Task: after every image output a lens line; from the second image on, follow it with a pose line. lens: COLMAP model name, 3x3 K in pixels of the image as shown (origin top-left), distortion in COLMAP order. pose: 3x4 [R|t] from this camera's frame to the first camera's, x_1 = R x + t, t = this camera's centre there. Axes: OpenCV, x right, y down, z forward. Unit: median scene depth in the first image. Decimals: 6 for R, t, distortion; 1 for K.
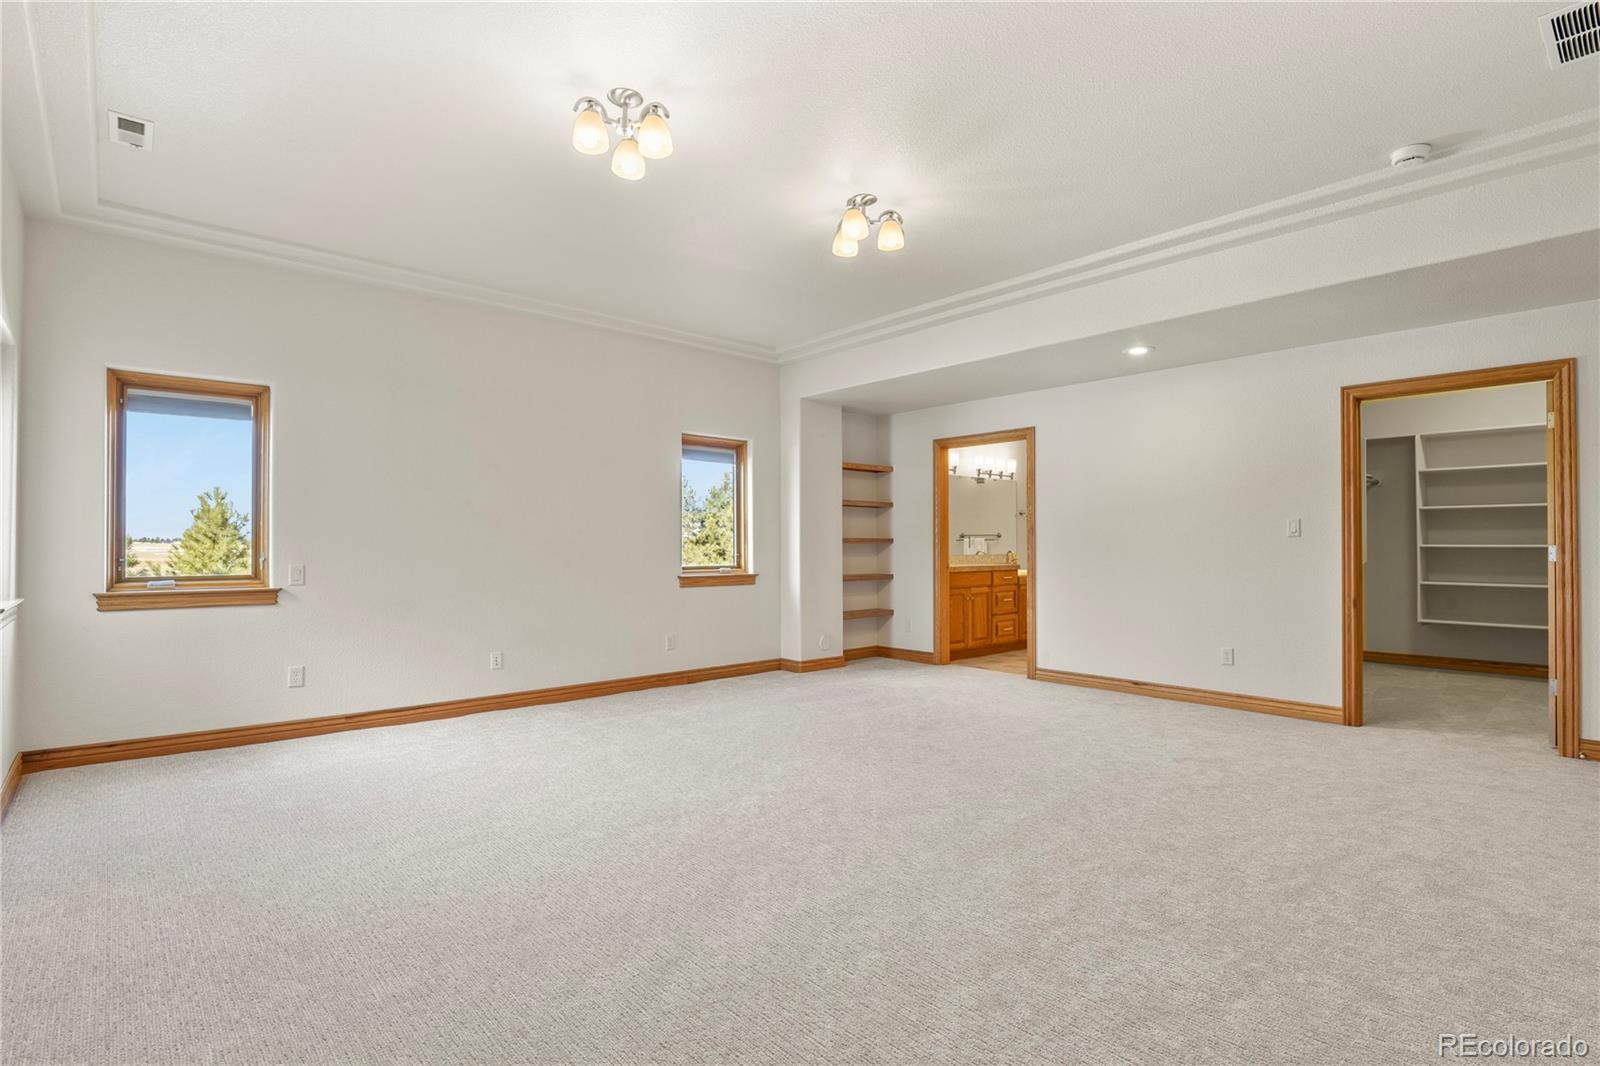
lens RADIAL K [[779.2, 0, 799.1], [0, 779.2, 534.8], [0, 0, 1]] dist [-0.010347, -0.003301]
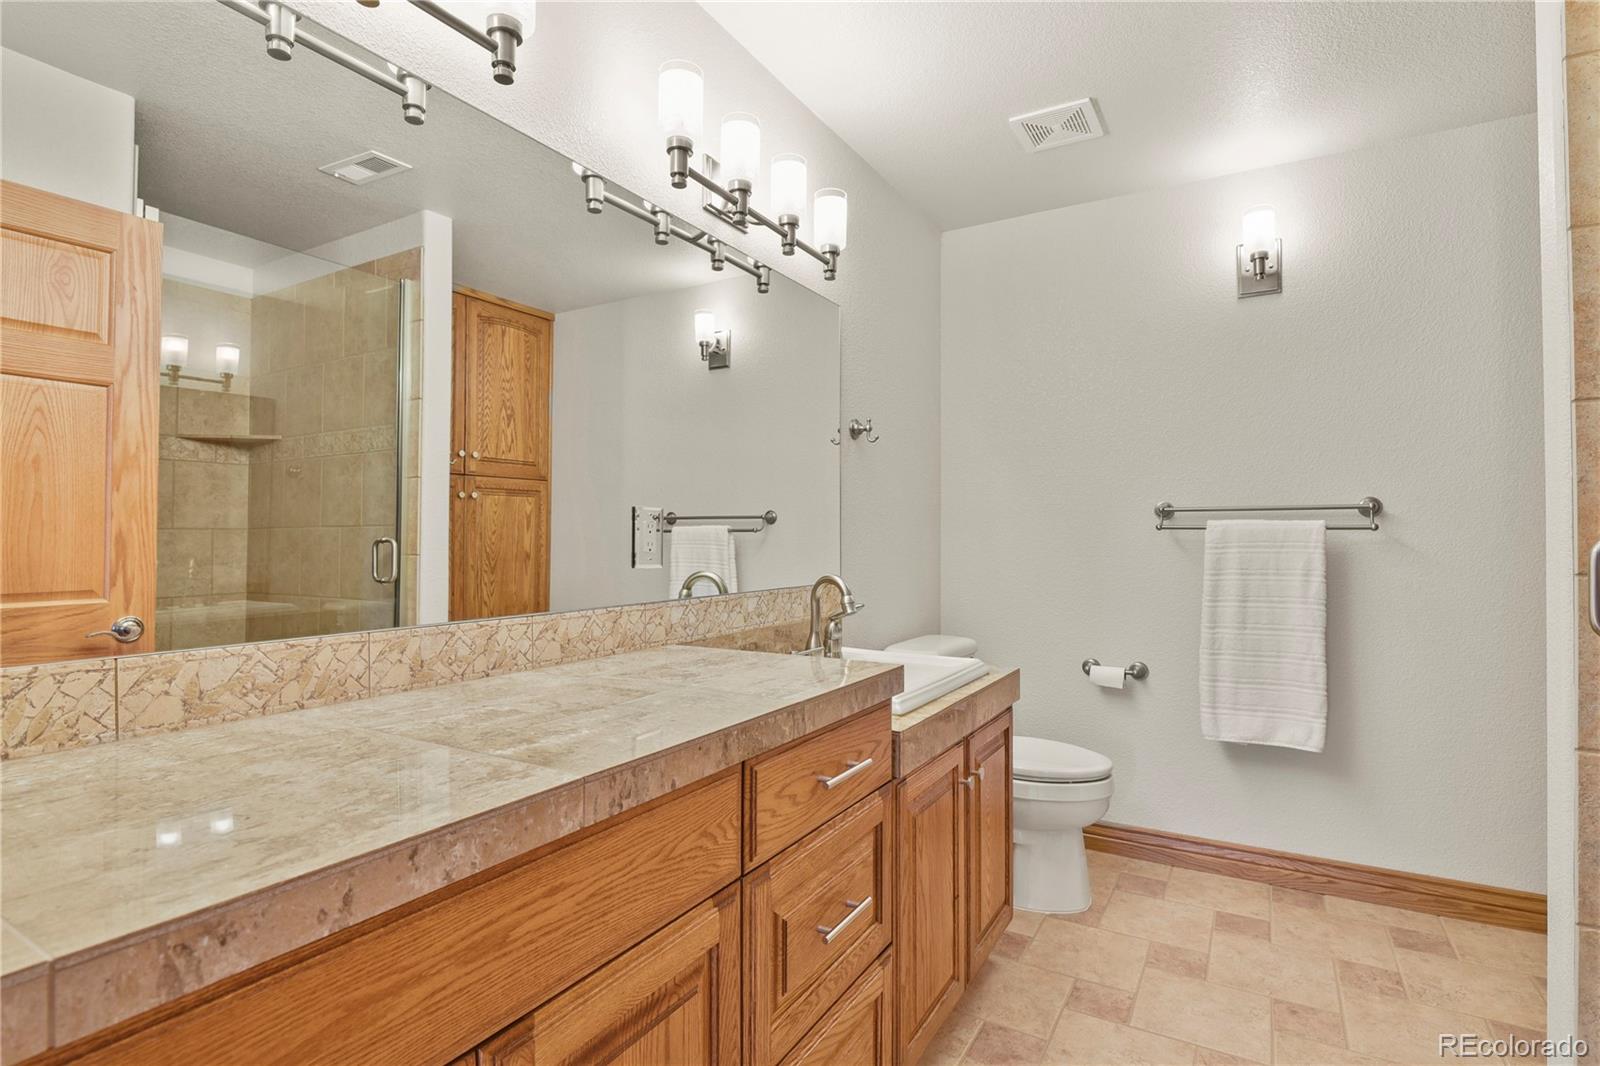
lens RADIAL K [[779.2, 0, 801.3], [0, 779.2, 531.7], [0, 0, 1]] dist [-0.010347, -0.003301]
pose [[0.953111, 0.001689, 0.302616, 0.217156], [-0.003416, 0.999981, 0.005180, 0.006617], [-0.302602, -0.005971, 0.953098, 0.874039]]
